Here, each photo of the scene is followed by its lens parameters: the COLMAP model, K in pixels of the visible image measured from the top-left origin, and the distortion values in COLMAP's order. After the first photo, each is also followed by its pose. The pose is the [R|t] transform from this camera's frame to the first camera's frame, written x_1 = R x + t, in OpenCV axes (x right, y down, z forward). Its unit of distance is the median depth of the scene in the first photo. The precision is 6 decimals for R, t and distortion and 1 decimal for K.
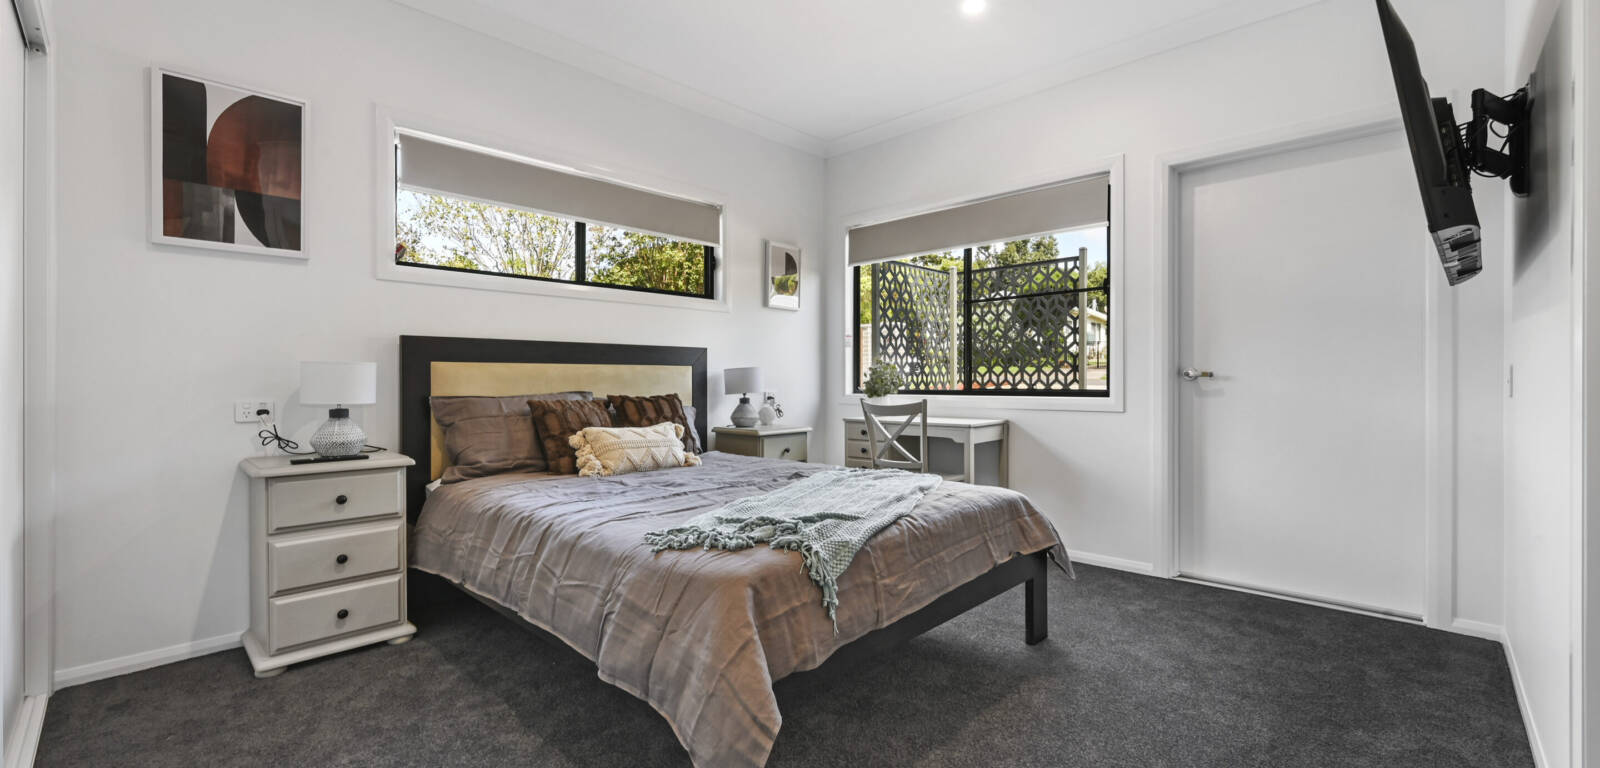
lens RADIAL K [[655.0, 0, 797.3], [0, 655.0, 379.0], [0, 0, 1]] dist [-0.002820, -0.000470]
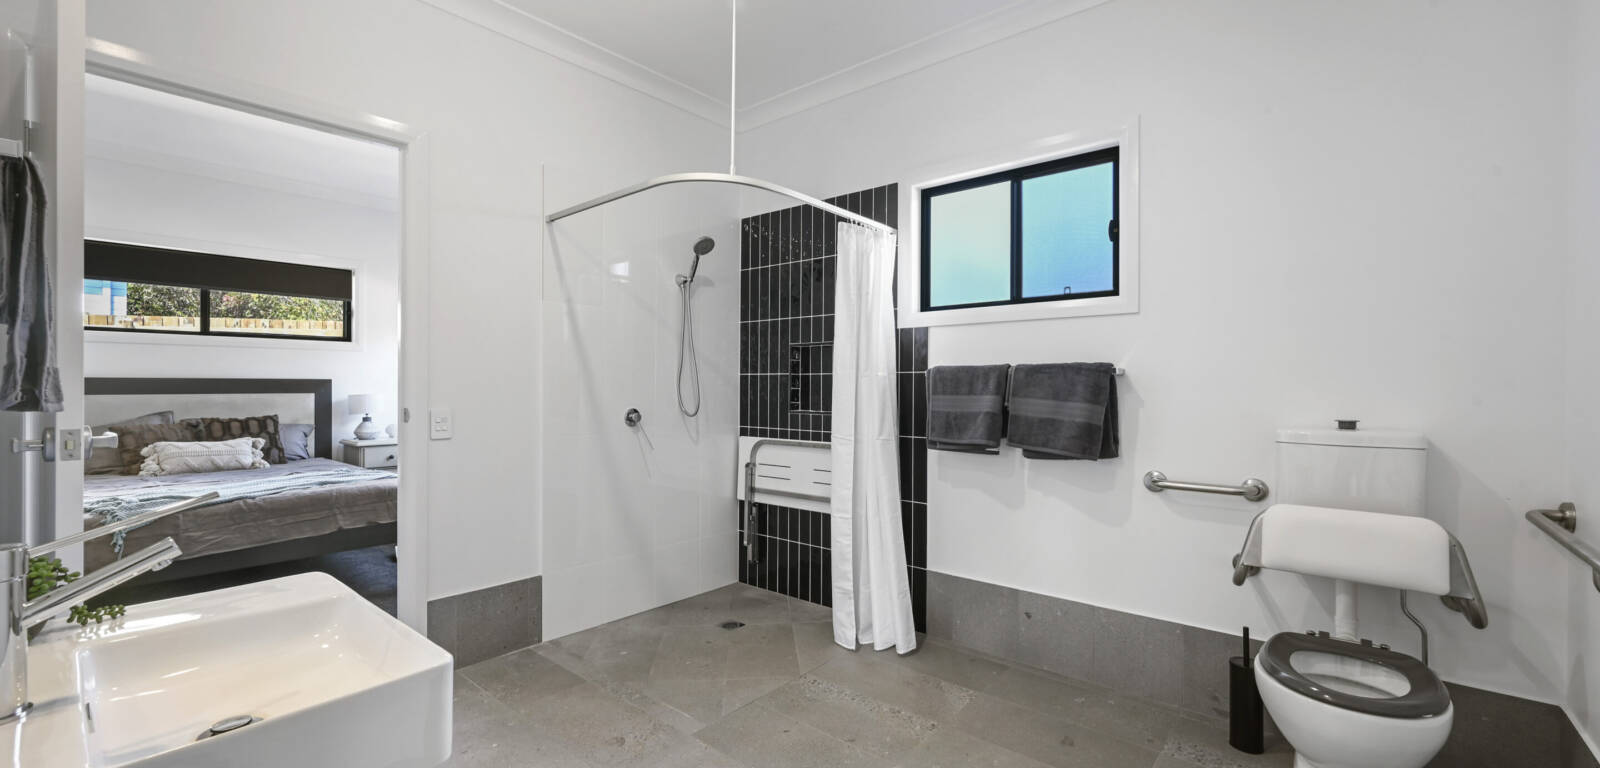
lens RADIAL K [[655.0, 0, 801.6], [0, 655.0, 380.5], [0, 0, 1]] dist [-0.002820, -0.000470]
pose [[0.998156, 0.006620, 0.060338, 0.891832], [-0.006385, 0.999971, -0.004084, -0.056414], [-0.060364, 0.003691, 0.998170, -0.454900]]
